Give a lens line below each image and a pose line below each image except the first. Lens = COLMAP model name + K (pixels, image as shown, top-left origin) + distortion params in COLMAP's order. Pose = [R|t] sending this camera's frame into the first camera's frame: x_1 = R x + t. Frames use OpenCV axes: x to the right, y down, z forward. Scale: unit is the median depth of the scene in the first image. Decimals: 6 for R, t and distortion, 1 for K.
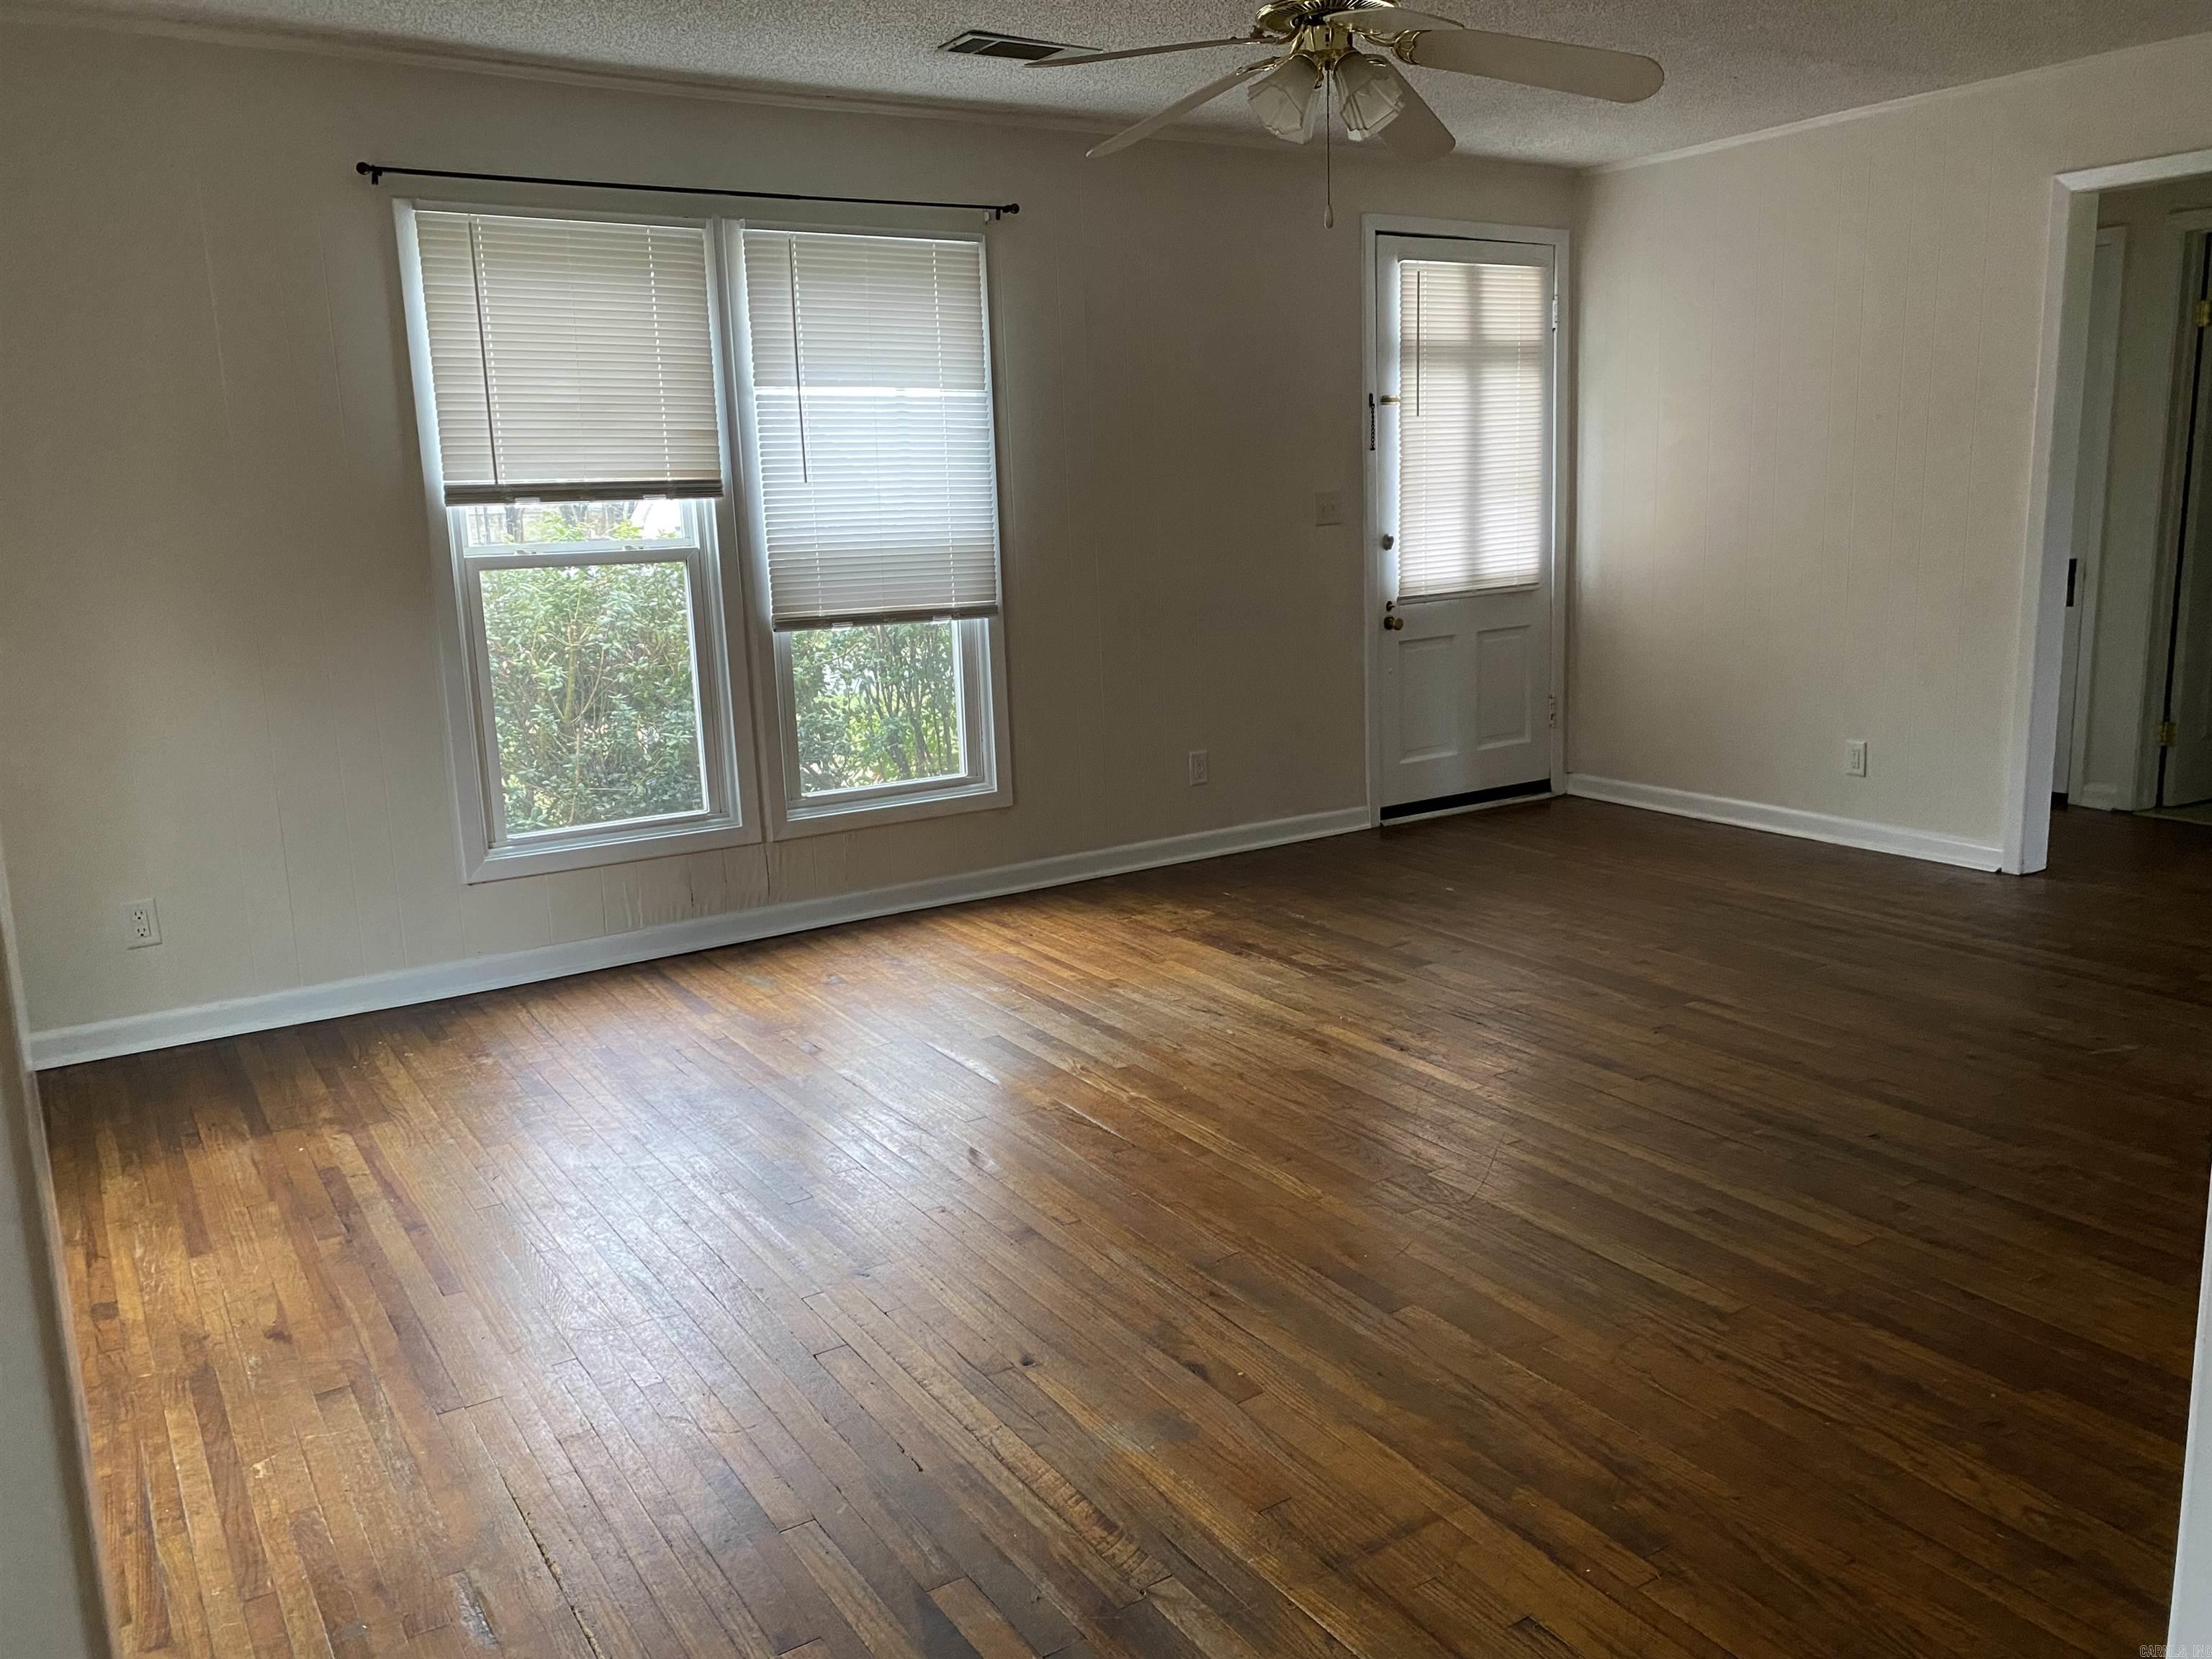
lens RADIAL K [[1695.0, 0, 1106.0], [0, 1695.0, 829.5], [0, 0, 1]] dist [0.138492, -0.273931]
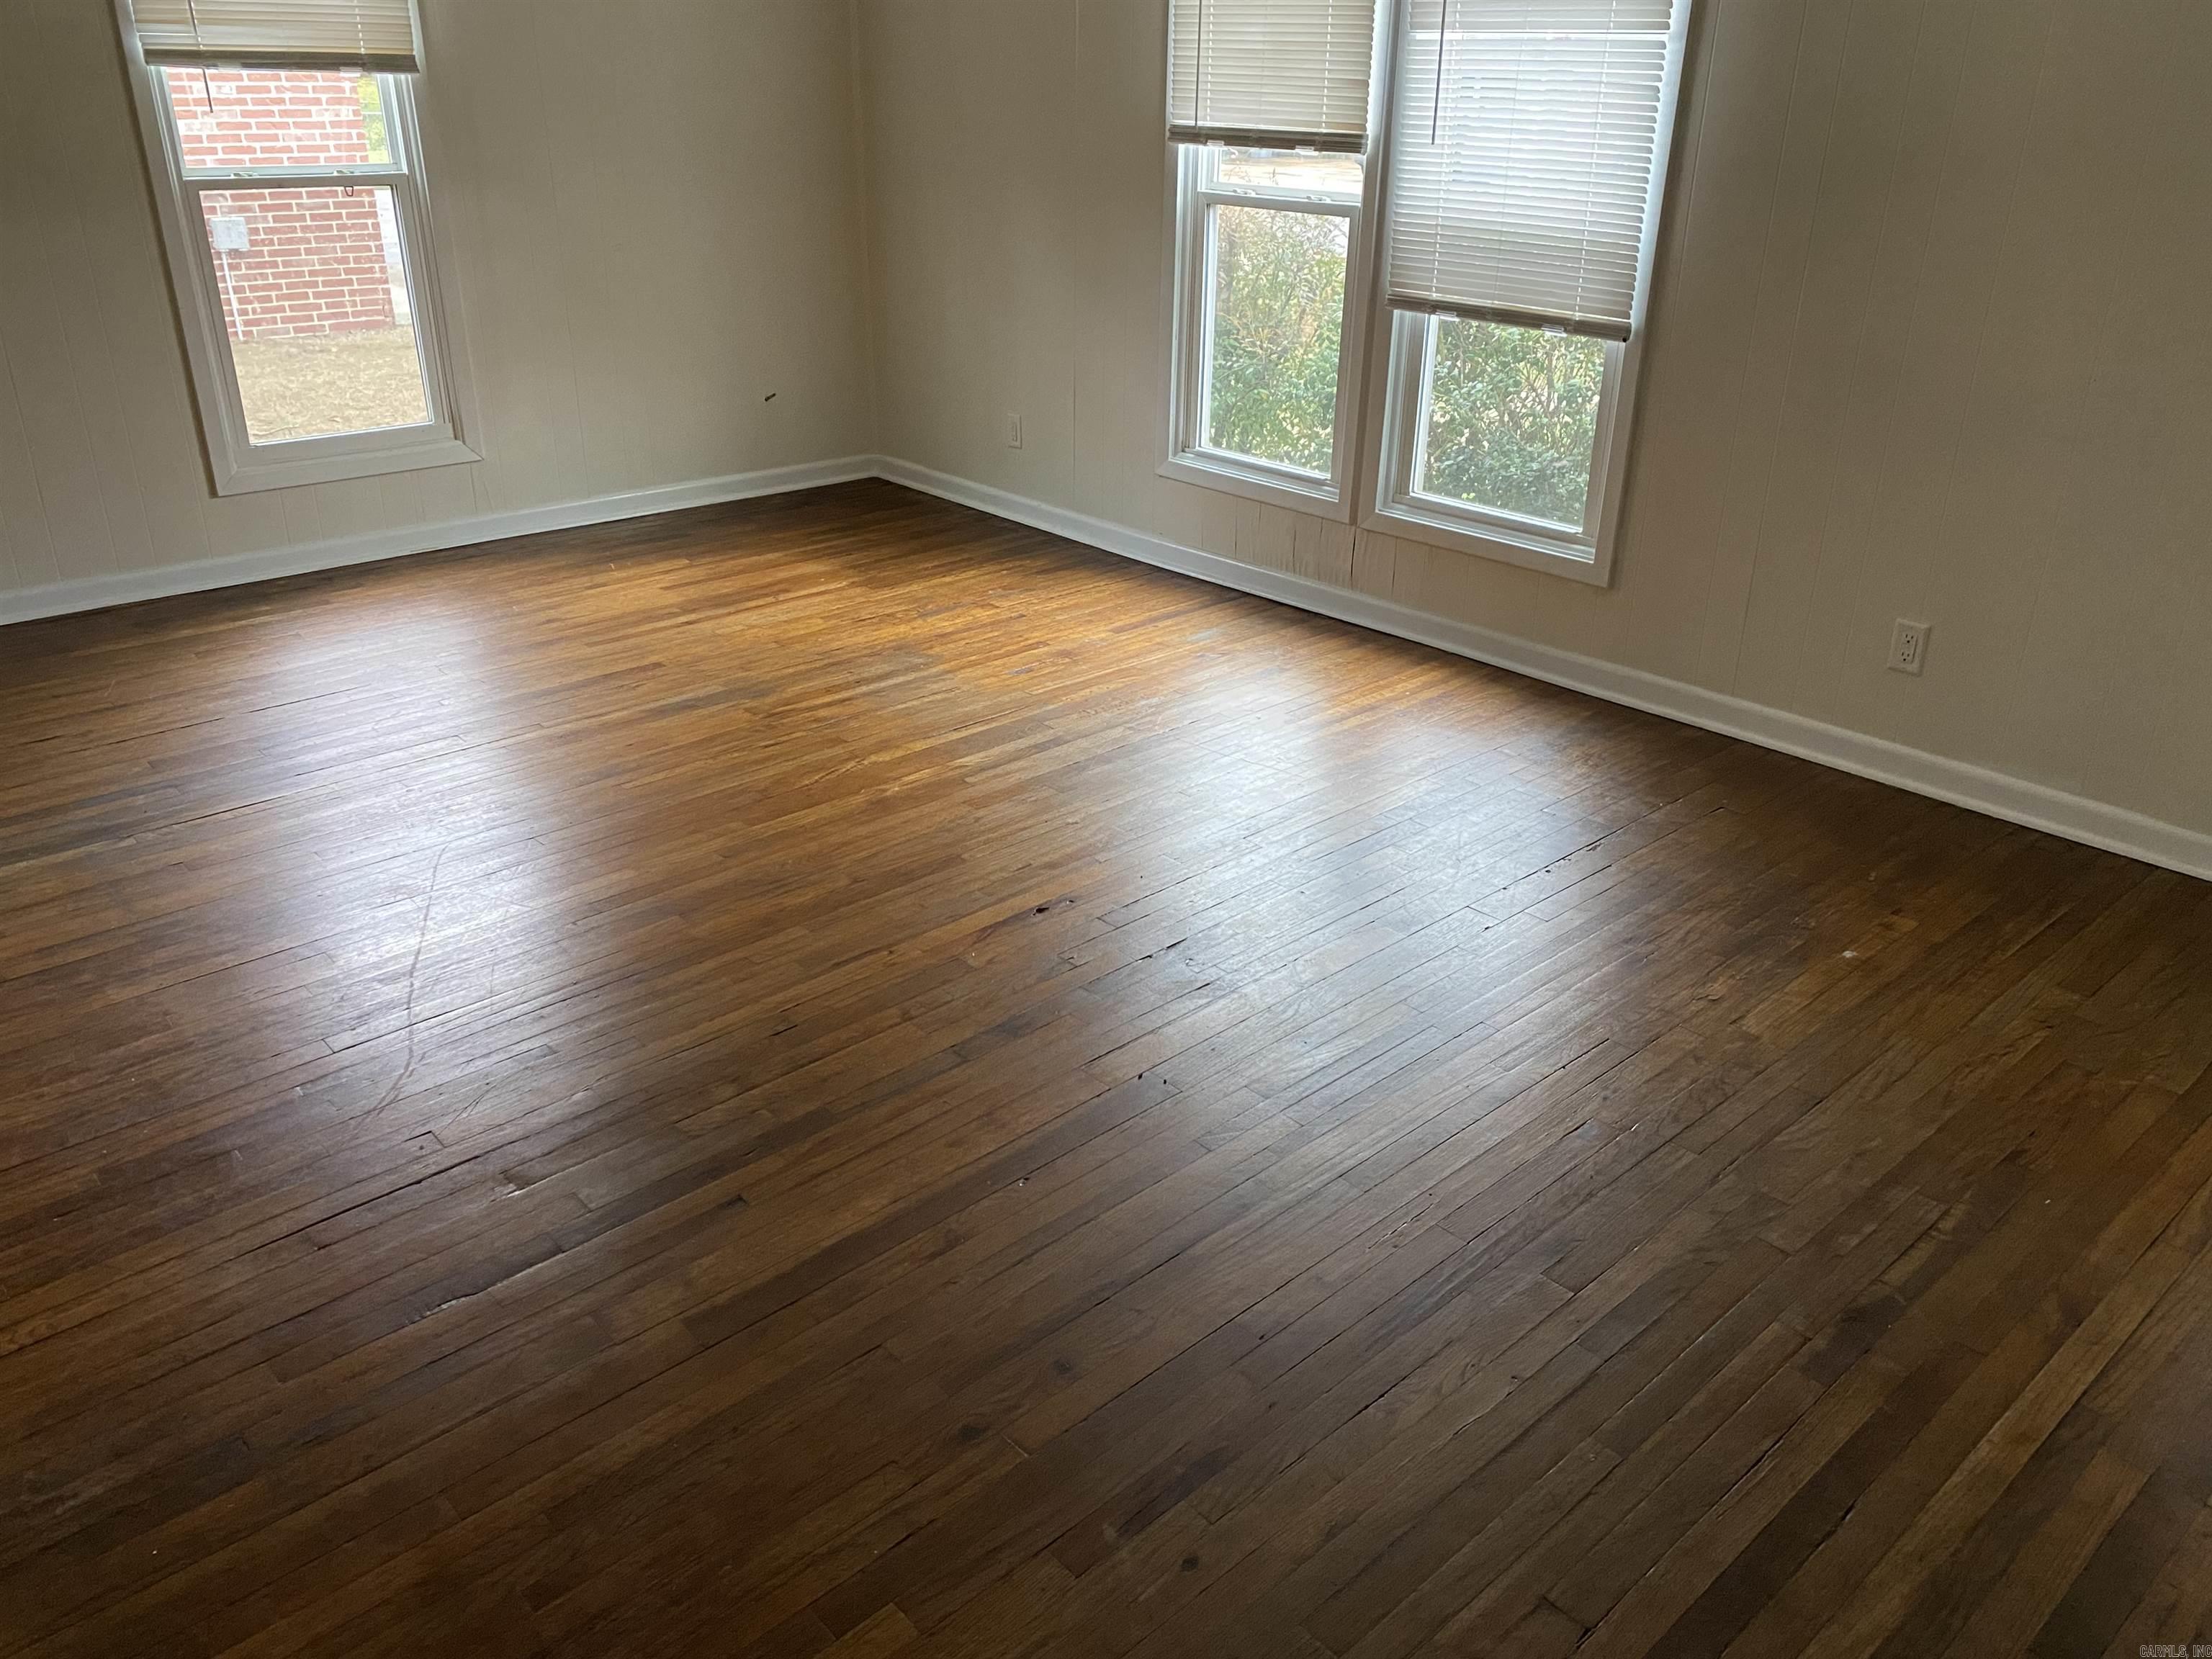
lens RADIAL K [[1657.2, 0, 1106.0], [0, 1657.2, 829.5], [0, 0, 1]] dist [0.030955, -0.104675]
pose [[0.163249, 0.442919, -0.881574, 0.753011], [-0.217069, 0.887790, 0.405846, -0.209570], [0.962409, 0.125108, 0.241075, 0.705179]]
